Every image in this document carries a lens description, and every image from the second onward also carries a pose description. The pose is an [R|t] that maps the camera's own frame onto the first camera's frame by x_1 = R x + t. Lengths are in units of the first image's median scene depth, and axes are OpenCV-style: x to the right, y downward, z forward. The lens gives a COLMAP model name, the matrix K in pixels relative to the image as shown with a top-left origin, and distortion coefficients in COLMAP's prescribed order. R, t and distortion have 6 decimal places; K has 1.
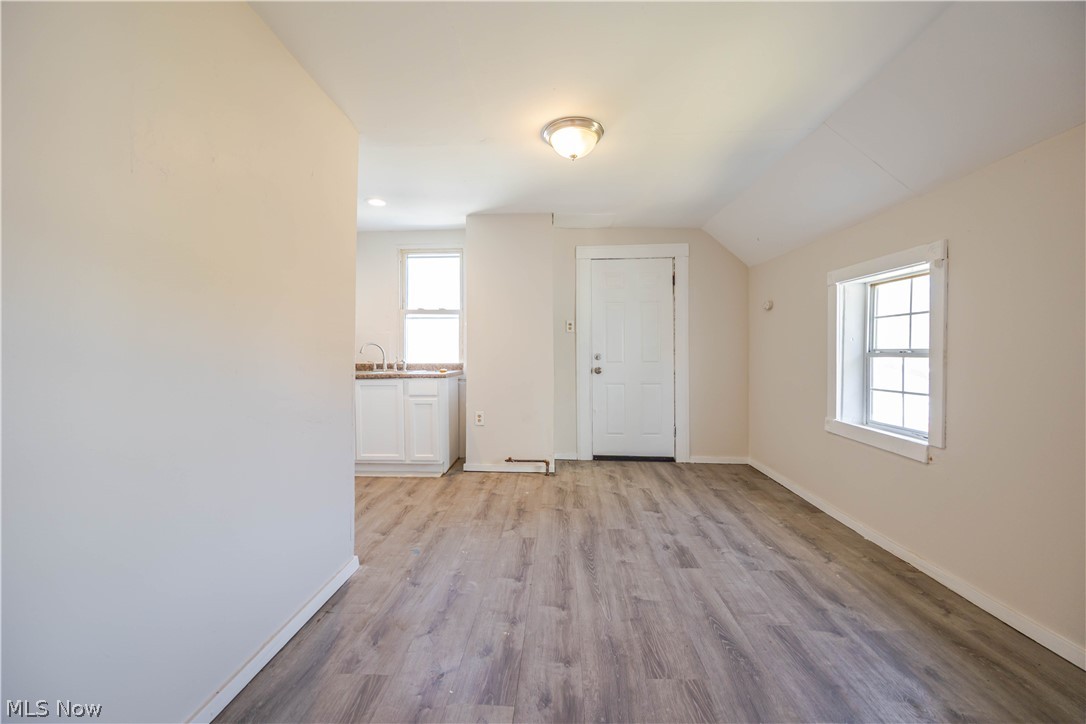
lens RADIAL K [[441.6, 0, 543.0], [0, 441.6, 362.0], [0, 0, 1]] dist [-0.001348, -0.000057]
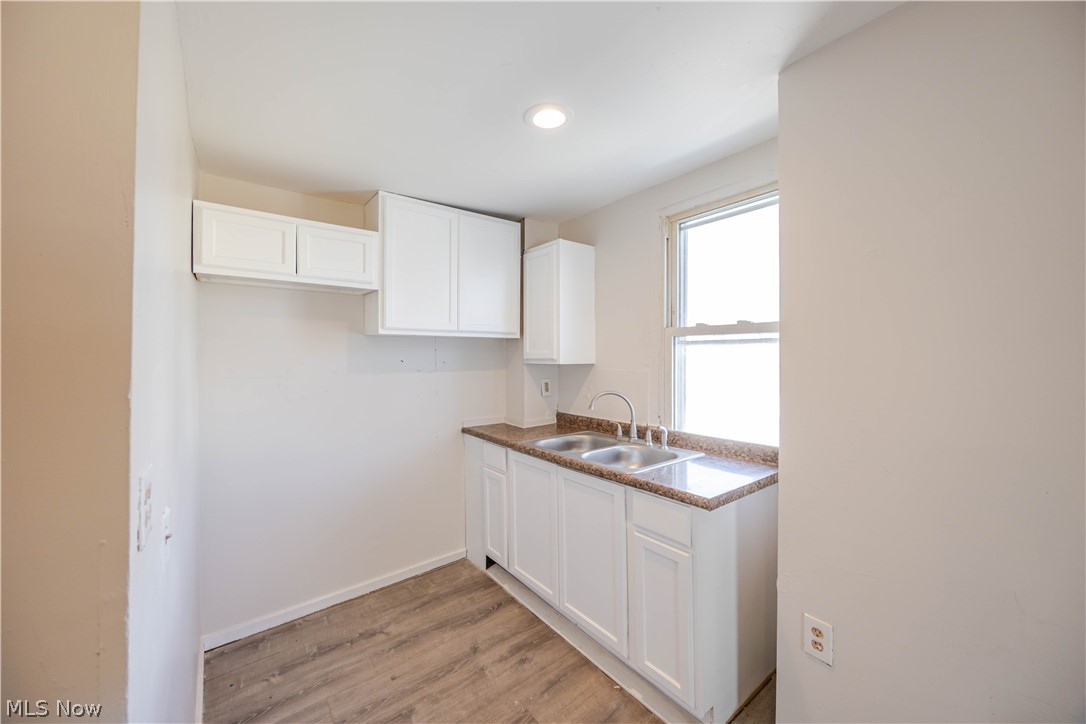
lens RADIAL K [[417.5, 0, 543.0], [0, 417.5, 362.0], [0, 0, 1]] dist [-0.001074, 0.000179]
pose [[0.679822, -0.001921, -0.733375, -0.044833], [-0.003777, 0.999974, -0.006120, -0.075509], [0.733368, 0.006931, 0.679797, 0.549924]]
